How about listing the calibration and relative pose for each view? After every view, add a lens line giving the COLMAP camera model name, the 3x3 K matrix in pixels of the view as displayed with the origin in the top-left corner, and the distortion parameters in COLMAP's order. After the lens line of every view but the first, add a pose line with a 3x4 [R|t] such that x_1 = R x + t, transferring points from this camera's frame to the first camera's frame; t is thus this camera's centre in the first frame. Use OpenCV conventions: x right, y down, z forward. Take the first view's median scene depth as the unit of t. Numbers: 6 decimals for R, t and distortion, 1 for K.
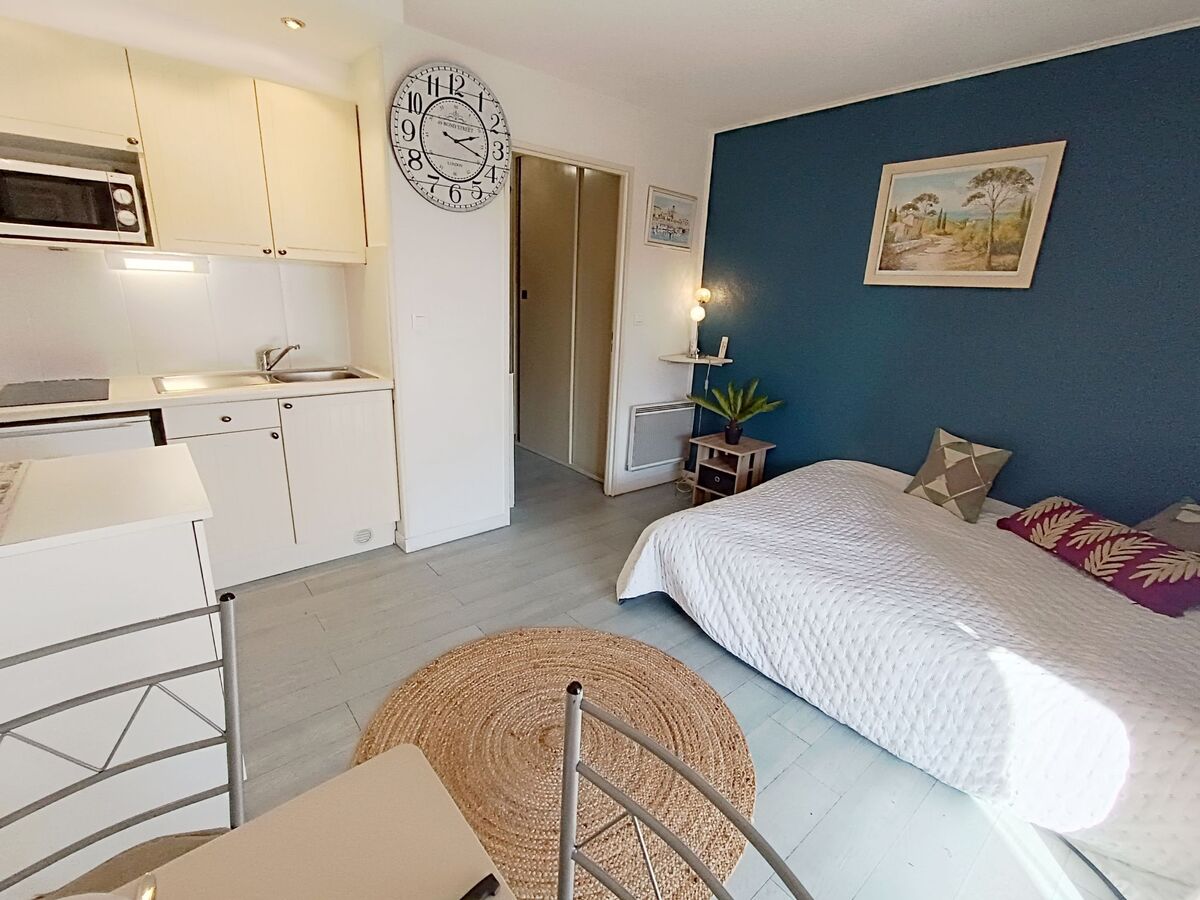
lens RADIAL K [[549.2, 0, 602.0], [0, 549.2, 448.3], [0, 0, 1]] dist [-0.011465, 0.010927]
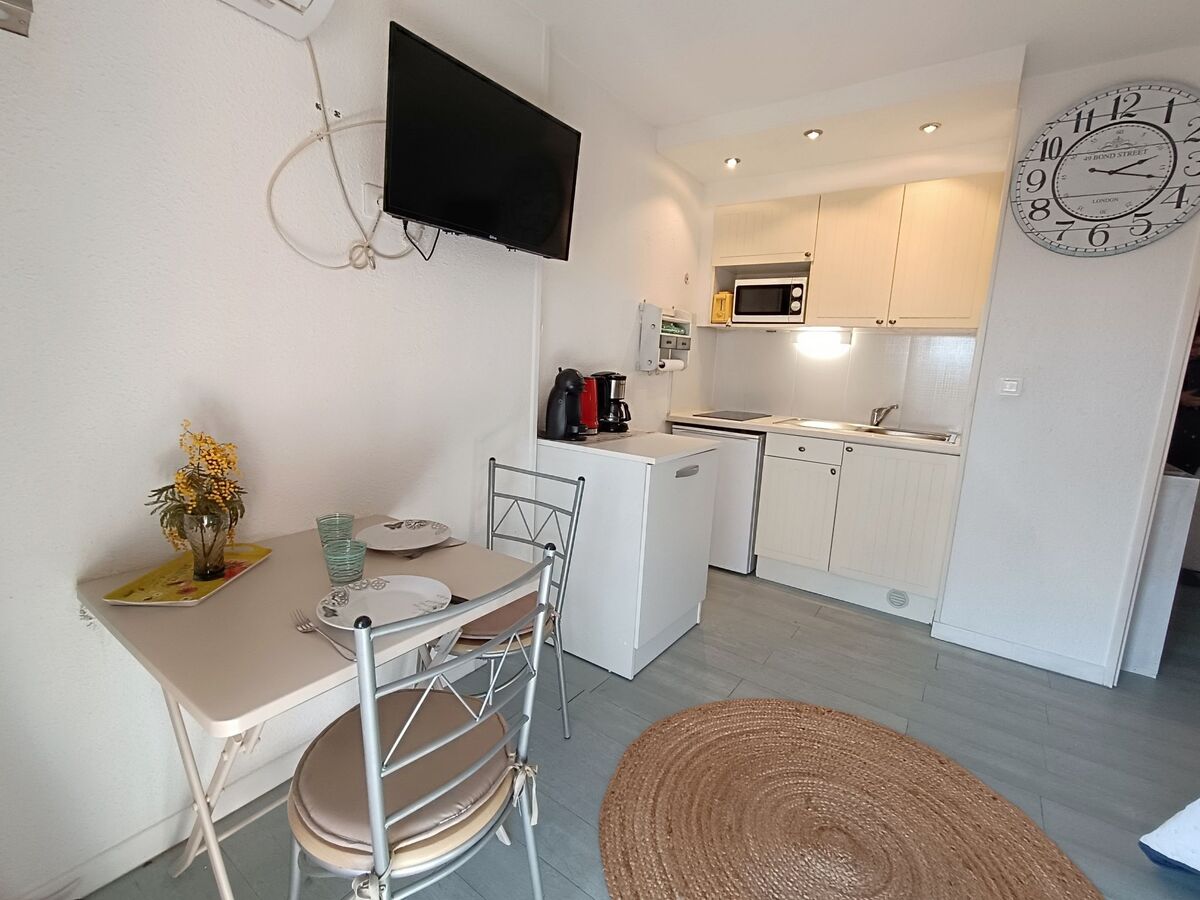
lens RADIAL K [[547.5, 0, 597.1], [0, 547.5, 444.8], [0, 0, 1]] dist [-0.011691, 0.006170]
pose [[0.247204, 0.122477, -0.961192, 0.383929], [-0.307412, 0.950646, 0.042071, 0.027262], [0.918906, 0.285082, 0.272654, 0.195035]]
